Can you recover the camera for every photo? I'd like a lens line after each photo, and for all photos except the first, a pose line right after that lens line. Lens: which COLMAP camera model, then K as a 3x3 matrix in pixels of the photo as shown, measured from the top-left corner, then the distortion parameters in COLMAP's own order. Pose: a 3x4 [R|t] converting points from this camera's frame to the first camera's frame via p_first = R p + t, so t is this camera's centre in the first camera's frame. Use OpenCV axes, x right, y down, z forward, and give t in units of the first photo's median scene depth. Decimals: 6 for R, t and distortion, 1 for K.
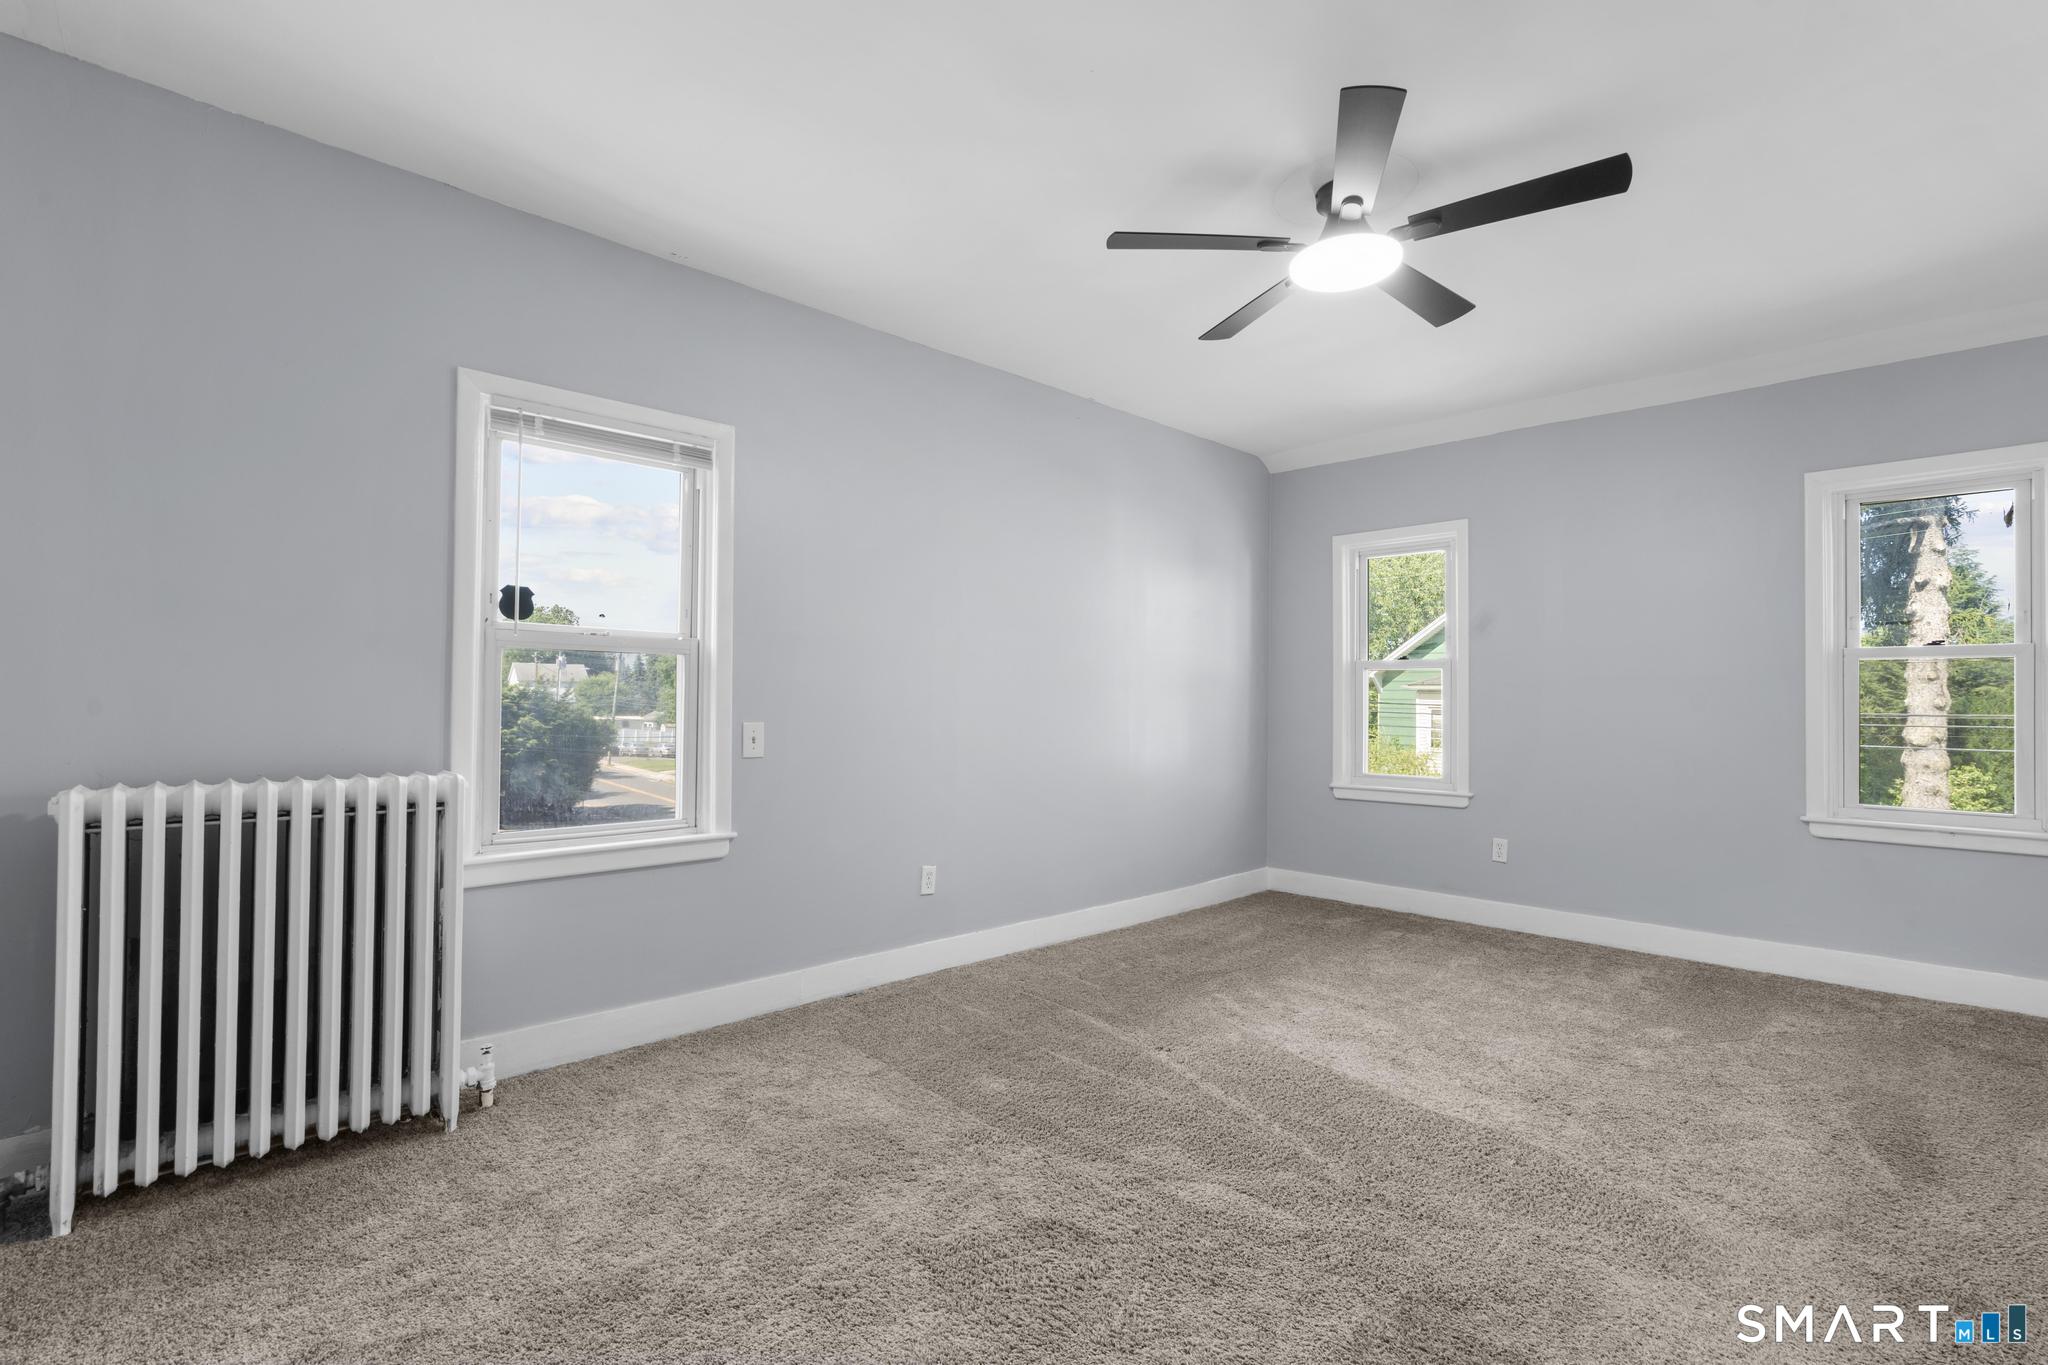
lens RADIAL K [[917.4, 0, 1023.4], [0, 917.4, 686.6], [0, 0, 1]] dist [-0.012042, 0.006150]
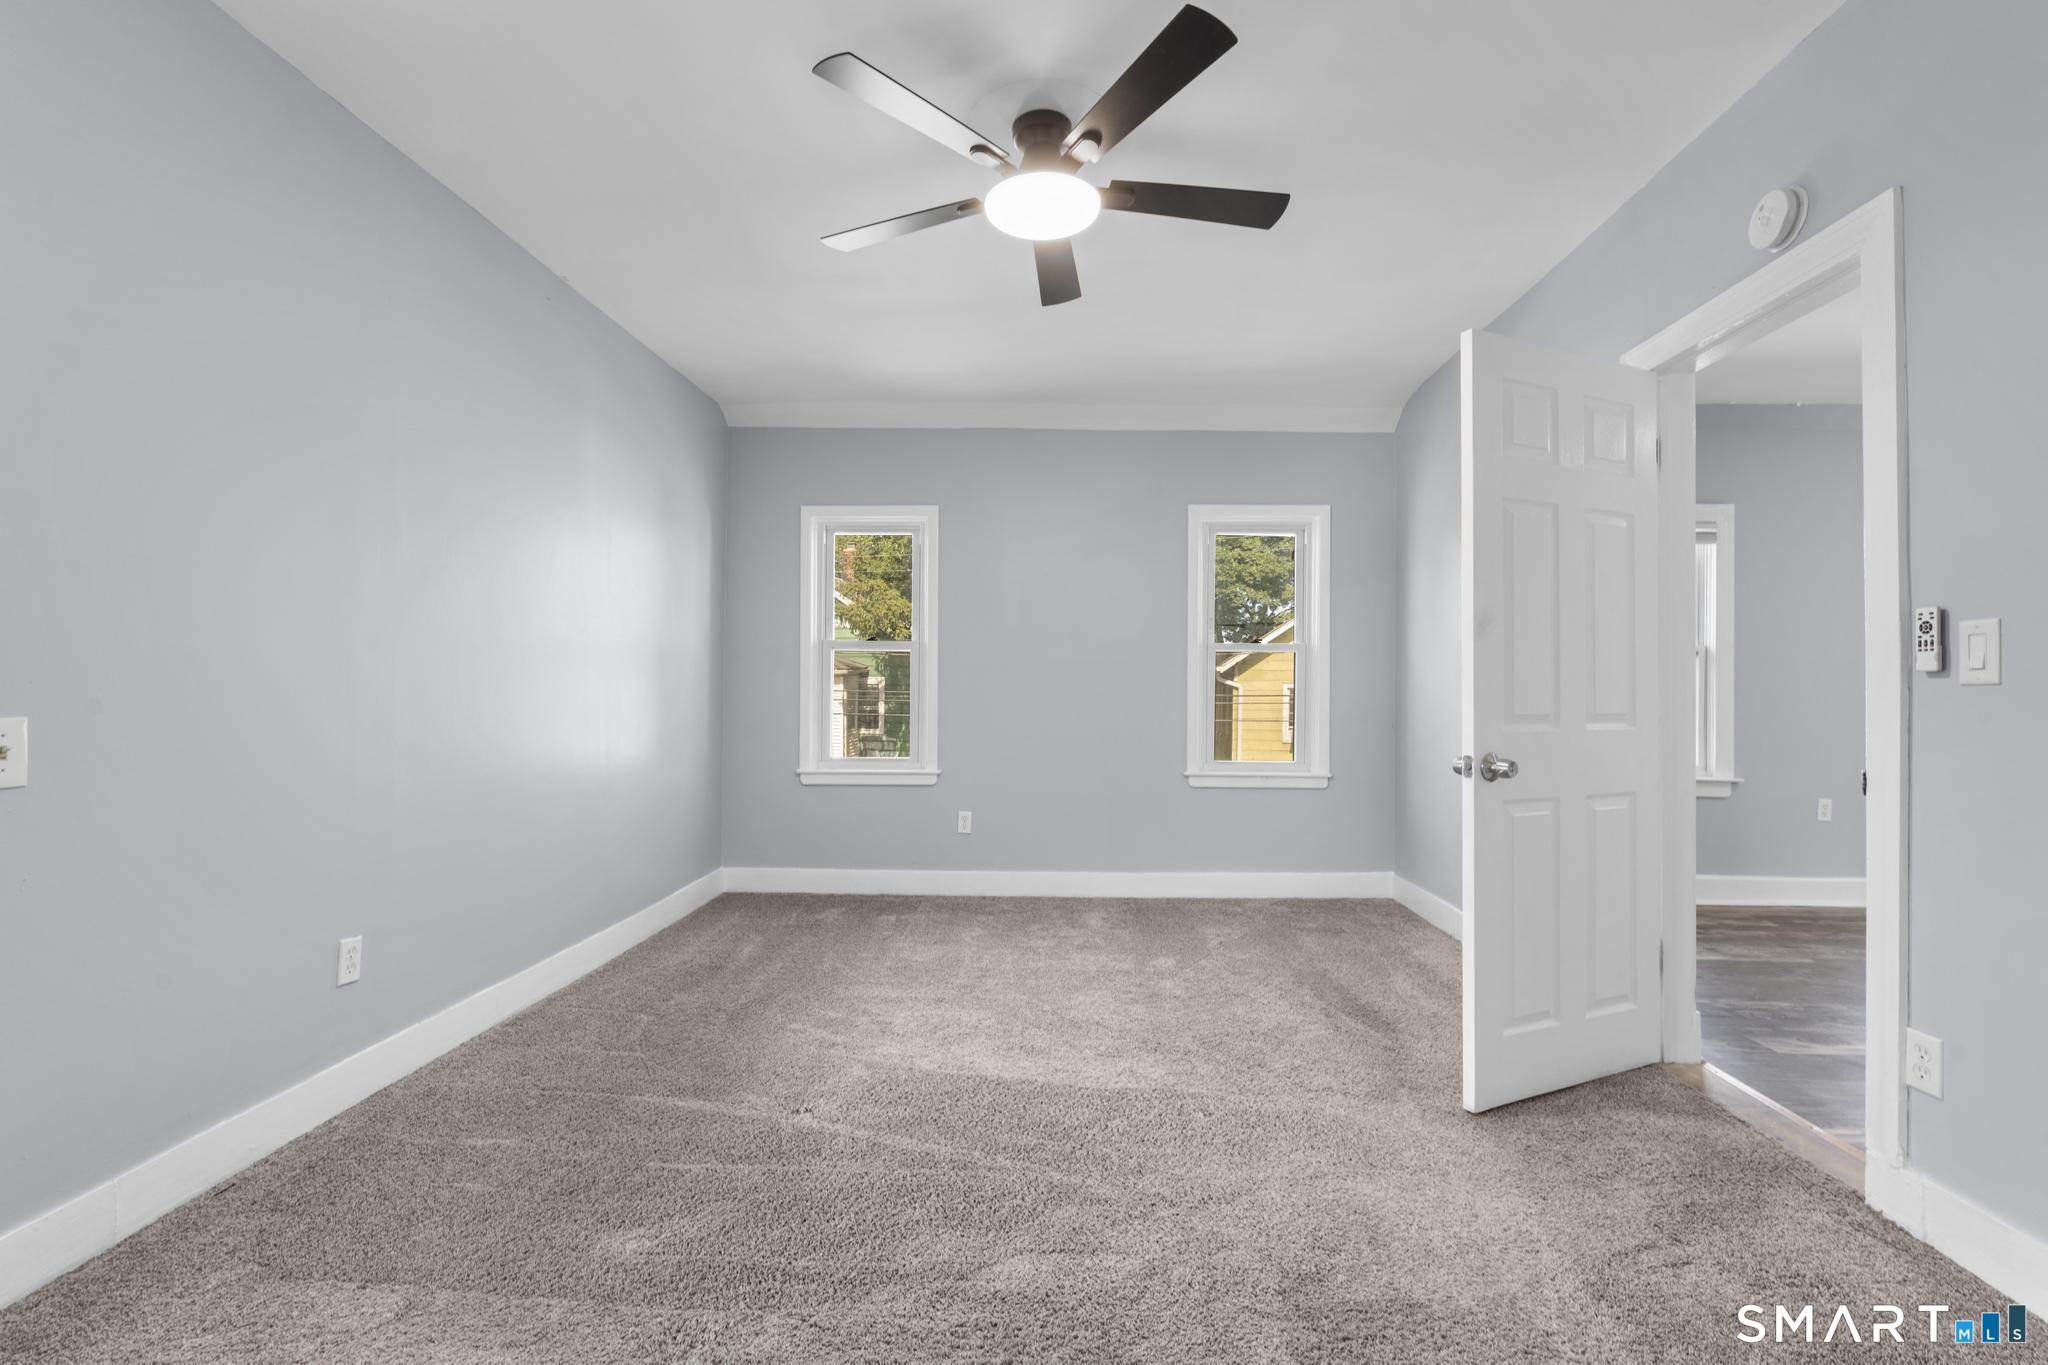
lens RADIAL K [[917.4, 0, 1023.4], [0, 917.4, 686.6], [0, 0, 1]] dist [-0.012042, 0.006150]
pose [[0.723192, -0.000173, 0.690647, -0.231887], [-0.012071, 0.999844, 0.012891, 0.009283], [-0.690542, -0.017659, 0.723077, 0.258933]]
